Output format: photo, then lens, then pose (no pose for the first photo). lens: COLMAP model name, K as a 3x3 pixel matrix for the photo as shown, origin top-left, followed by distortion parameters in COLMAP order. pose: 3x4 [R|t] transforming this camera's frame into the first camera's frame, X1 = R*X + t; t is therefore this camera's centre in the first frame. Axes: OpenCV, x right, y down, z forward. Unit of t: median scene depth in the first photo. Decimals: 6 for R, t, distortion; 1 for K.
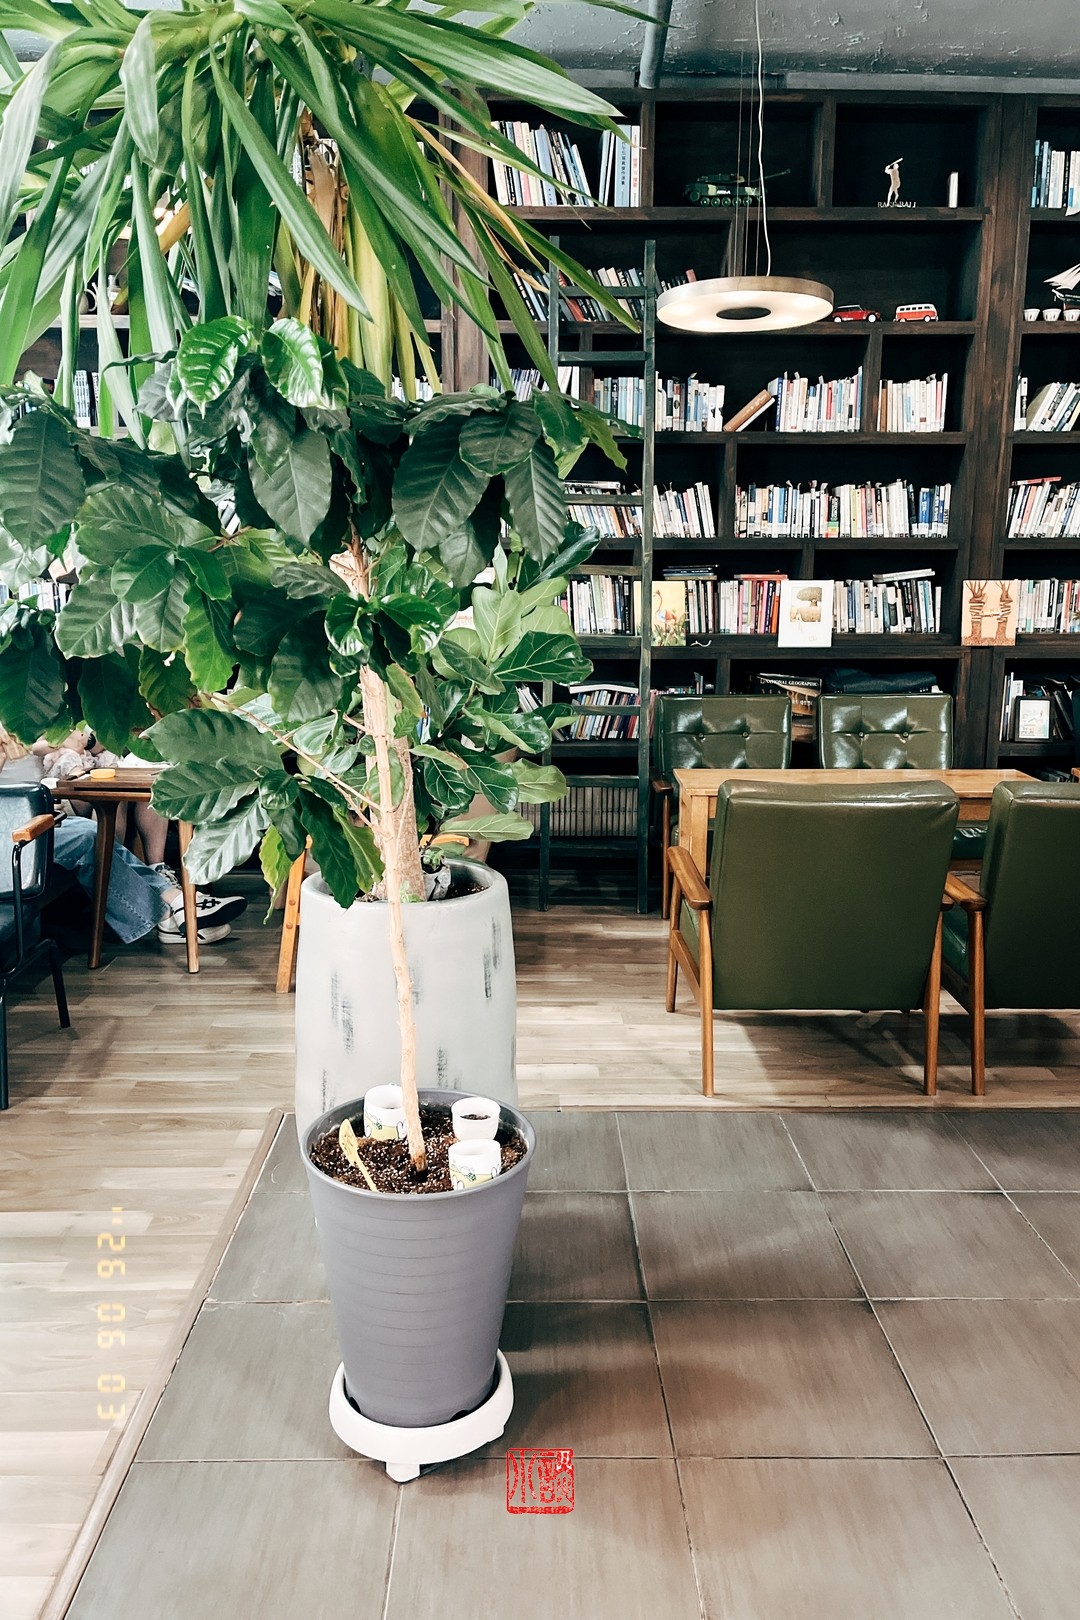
lens RADIAL K [[1174.0, 0, 539.1], [0, 1174.0, 812.2], [0, 0, 1]] dist [-0.008498, -0.011602]
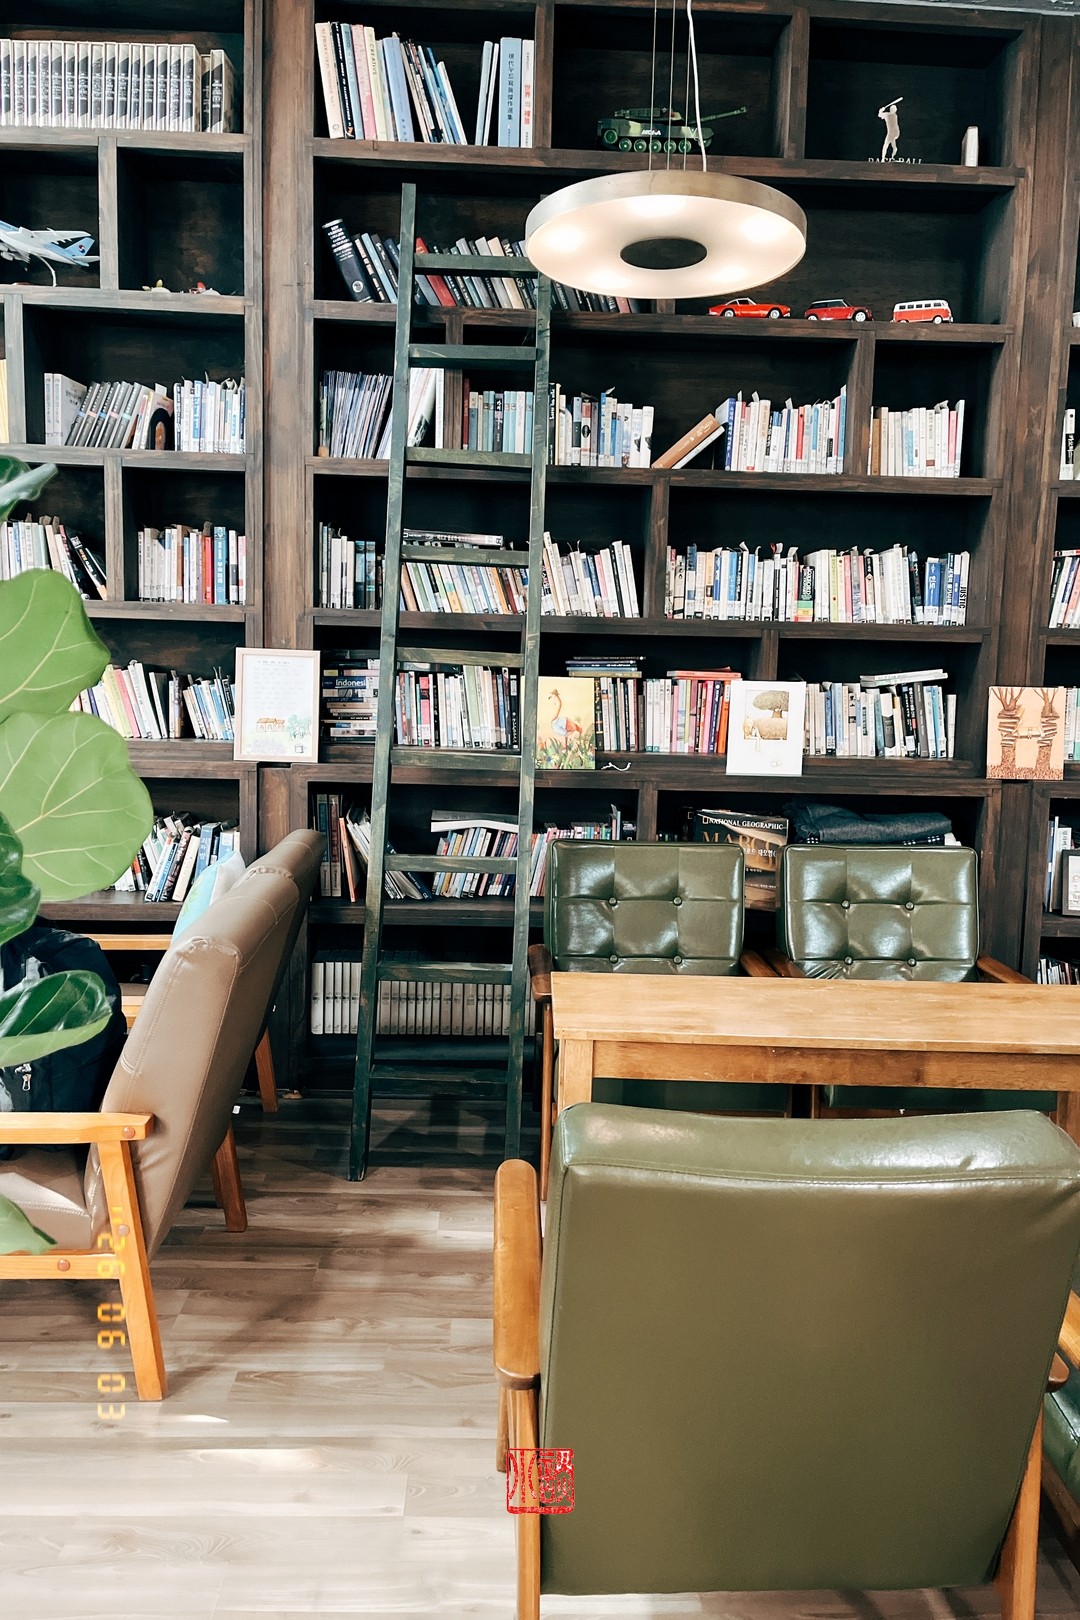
lens RADIAL K [[1174.0, 0, 538.8], [0, 1174.0, 809.5], [0, 0, 1]] dist [-0.008498, -0.011602]
pose [[0.999418, 0.022094, 0.025992, 0.075997], [-0.019764, 0.996038, -0.086706, -0.058367], [-0.027805, 0.086142, 0.995895, 0.316432]]
